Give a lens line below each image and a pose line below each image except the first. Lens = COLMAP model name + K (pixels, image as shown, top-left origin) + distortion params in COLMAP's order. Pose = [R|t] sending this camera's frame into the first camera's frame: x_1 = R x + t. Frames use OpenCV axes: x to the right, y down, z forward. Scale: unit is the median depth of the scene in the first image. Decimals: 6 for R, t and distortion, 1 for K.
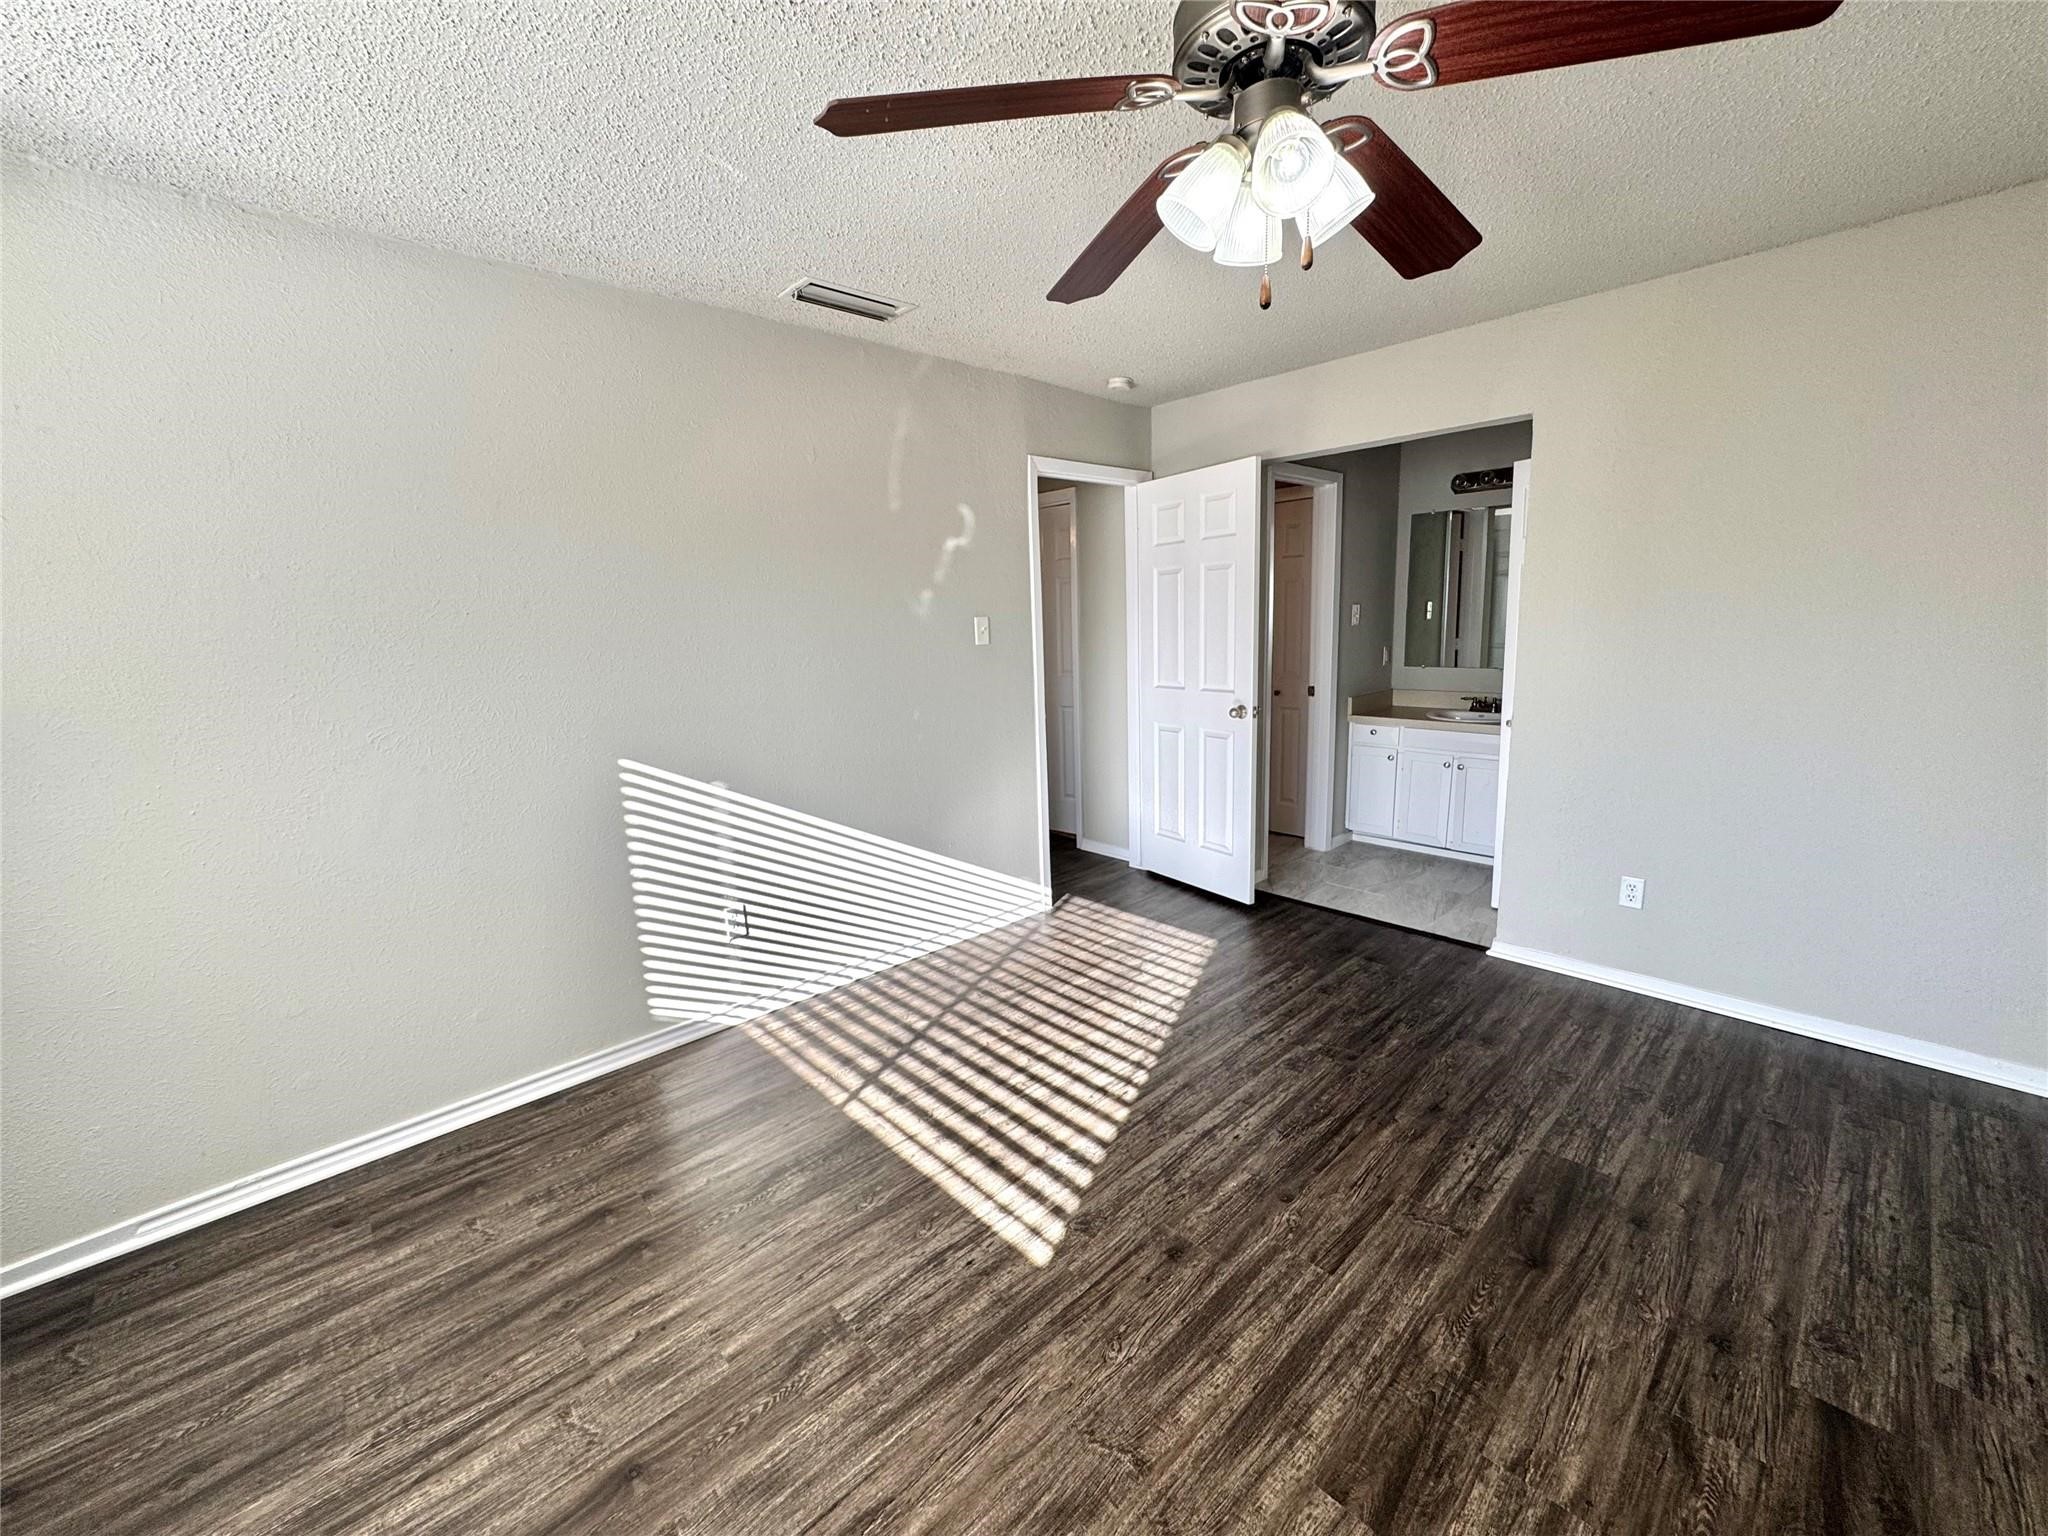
lens RADIAL K [[820.0, 0, 1024.9], [0, 820.0, 756.9], [0, 0, 1]] dist [-0.000348, -0.000101]
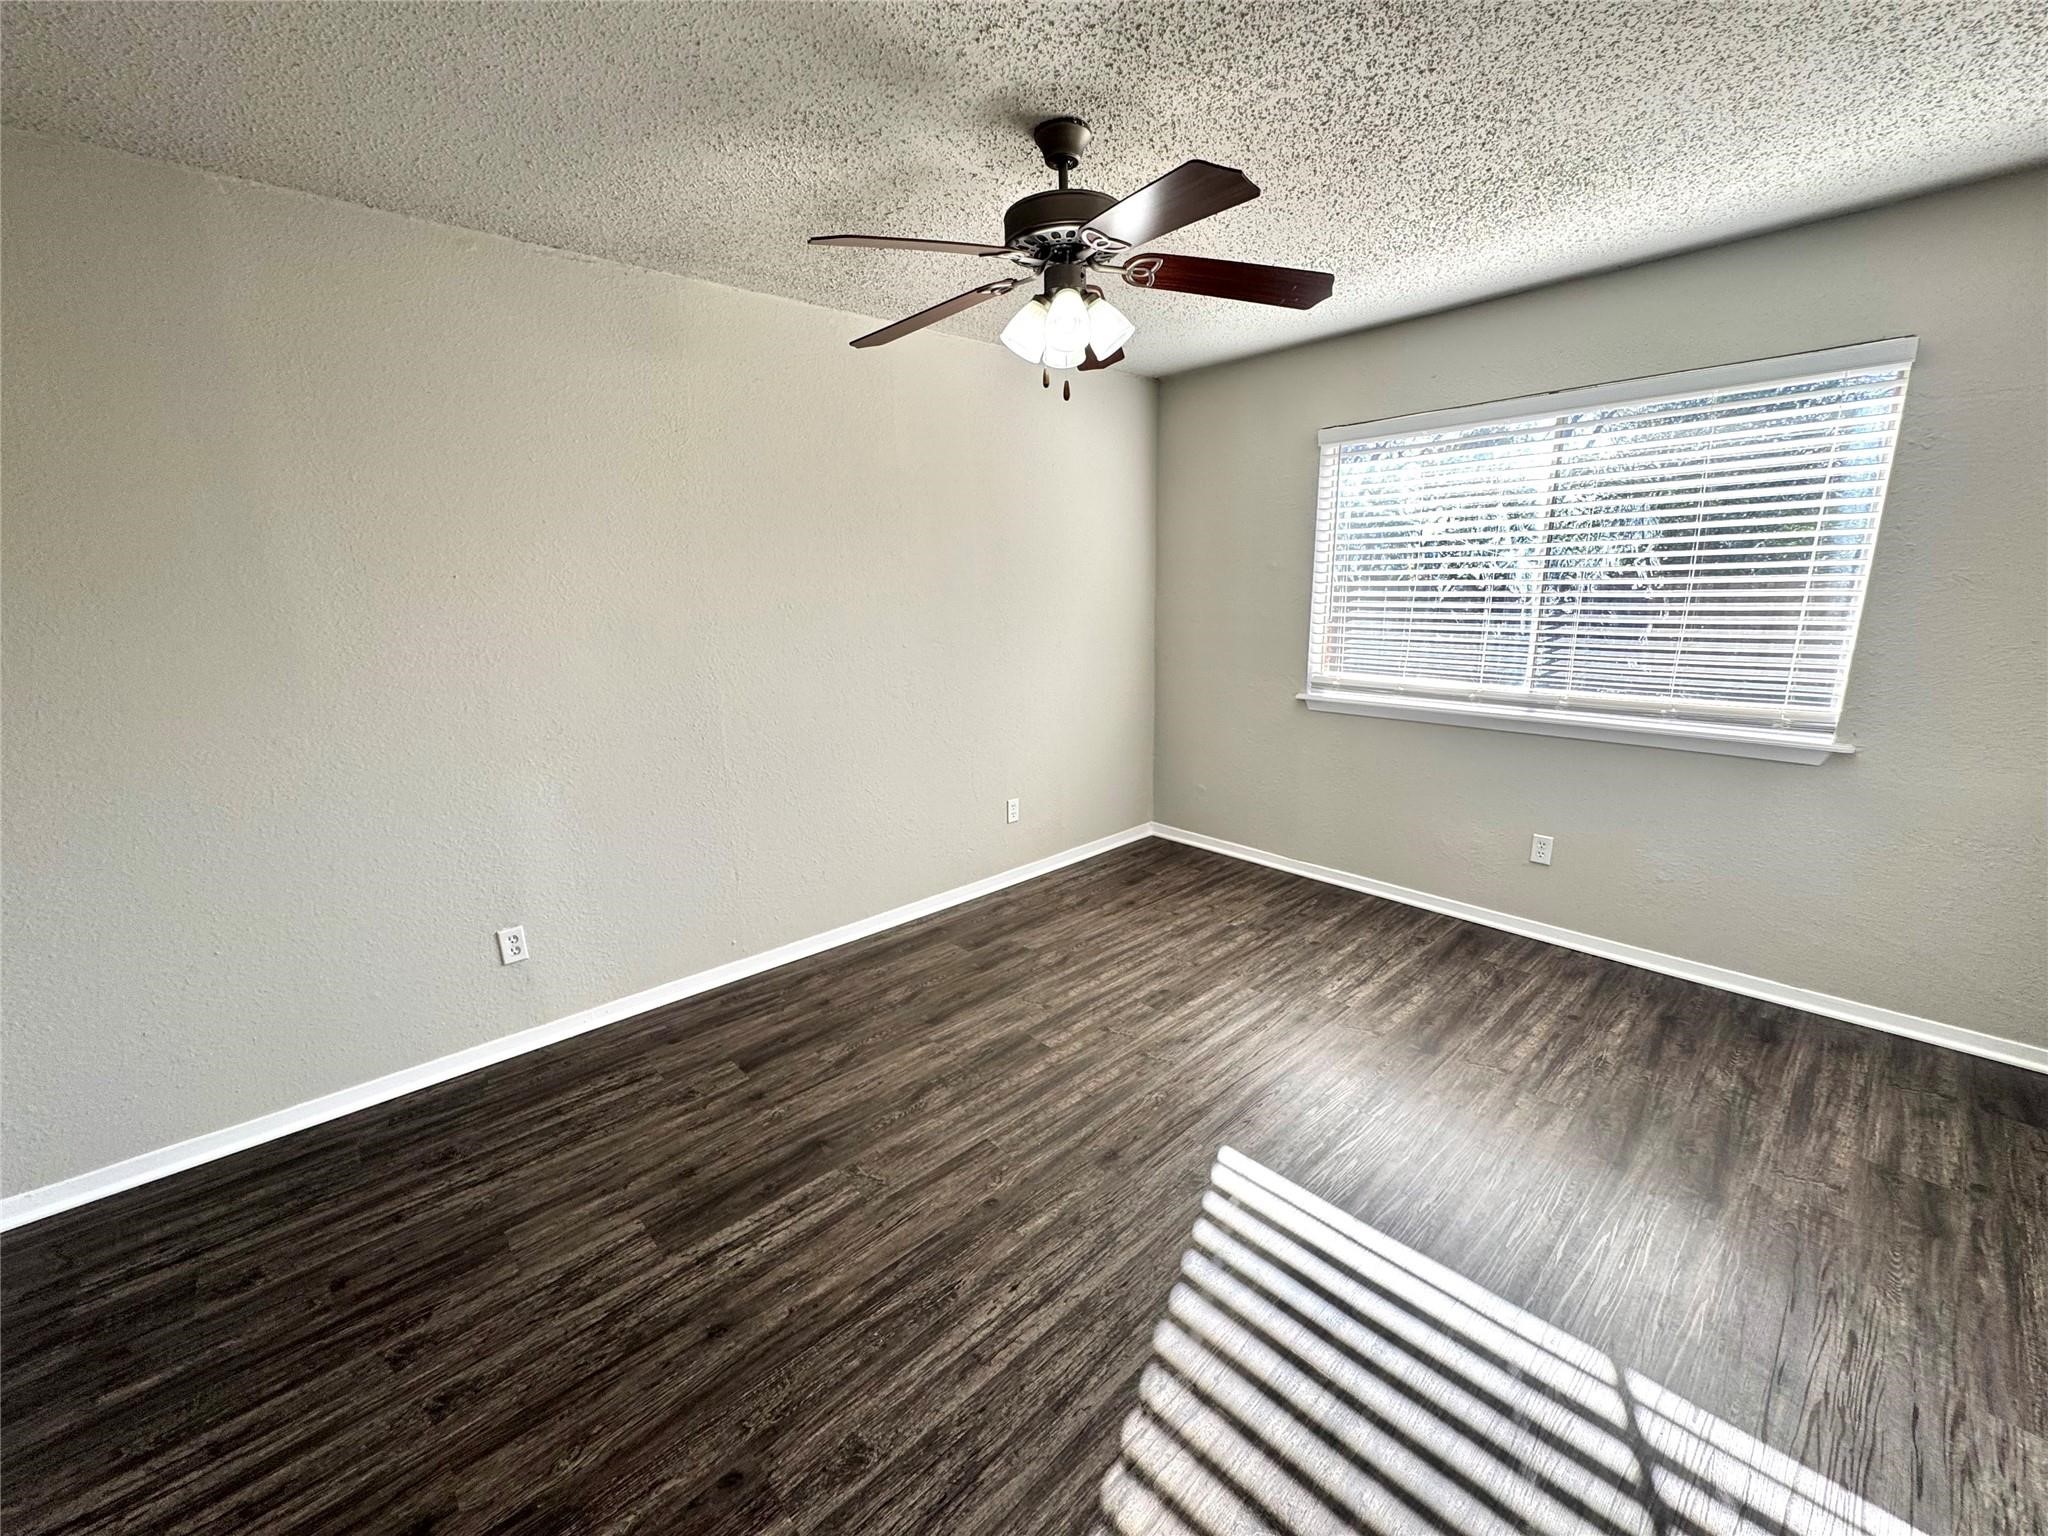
lens RADIAL K [[824.4, 0, 1020.0], [0, 824.4, 779.7], [0, 0, 1]] dist [0.000949, 0.000157]
pose [[-0.998332, 0.050163, 0.028580, 0.233845], [0.057421, 0.914191, 0.401196, -0.318679], [-0.006002, 0.402168, -0.915546, 1.716370]]
